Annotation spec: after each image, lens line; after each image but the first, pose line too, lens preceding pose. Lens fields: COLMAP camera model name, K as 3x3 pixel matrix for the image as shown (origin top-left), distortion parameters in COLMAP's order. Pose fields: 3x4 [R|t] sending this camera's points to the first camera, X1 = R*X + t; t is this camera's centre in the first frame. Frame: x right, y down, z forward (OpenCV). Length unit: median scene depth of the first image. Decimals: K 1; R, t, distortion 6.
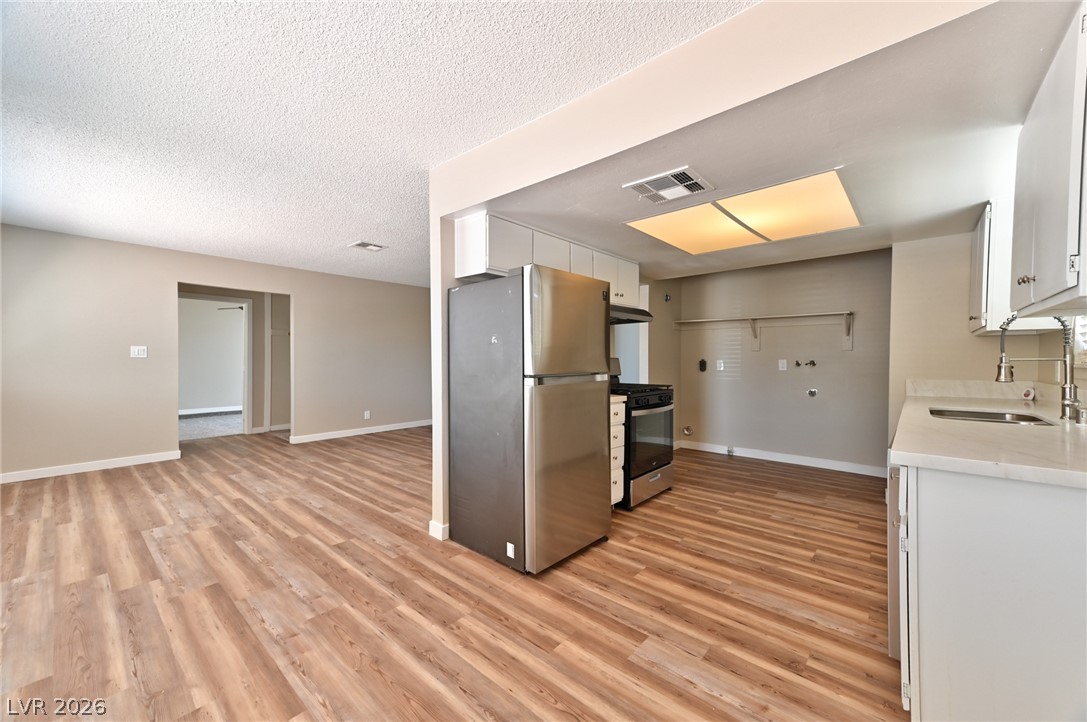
lens RADIAL K [[417.0, 0, 542.4], [0, 417.0, 362.9], [0, 0, 1]] dist [0.019559, -0.000039]
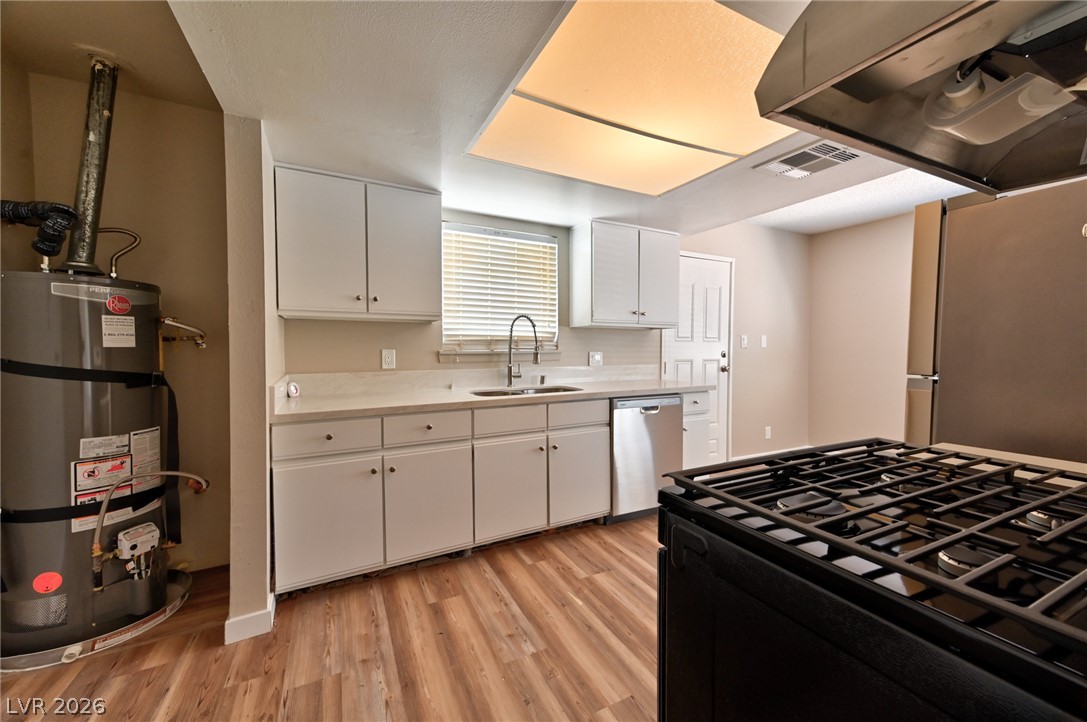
lens RADIAL K [[431.8, 0, 546.4], [0, 431.8, 357.3], [0, 0, 1]] dist [0.025655, 0.000059]
pose [[-0.937842, -0.013695, 0.346793, 0.337727], [-0.001476, 0.999369, 0.035474, -0.015750], [-0.347060, 0.032758, -0.937271, 1.433254]]
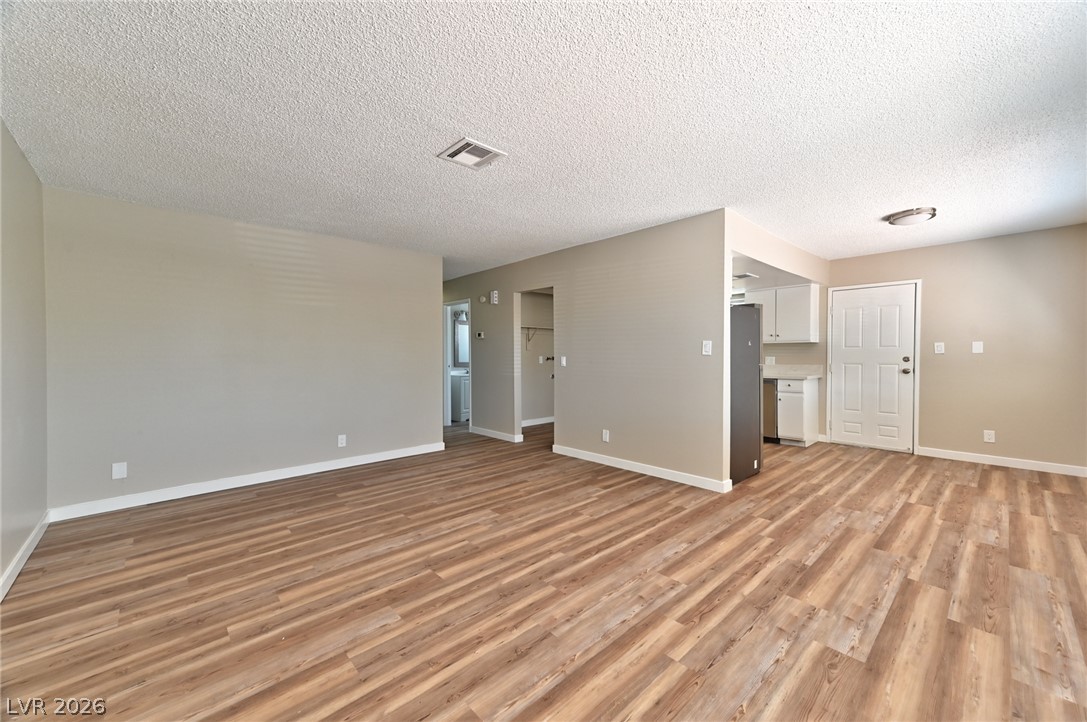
lens RADIAL K [[421.2, 0, 549.9], [0, 421.2, 361.1], [0, 0, 1]] dist [0.023115, 0.000085]
pose [[0.097466, -0.016885, 0.995096, -1.370006], [0.017379, 0.999732, 0.015261, -0.017600], [-0.995087, 0.015806, 0.097733, 1.198052]]
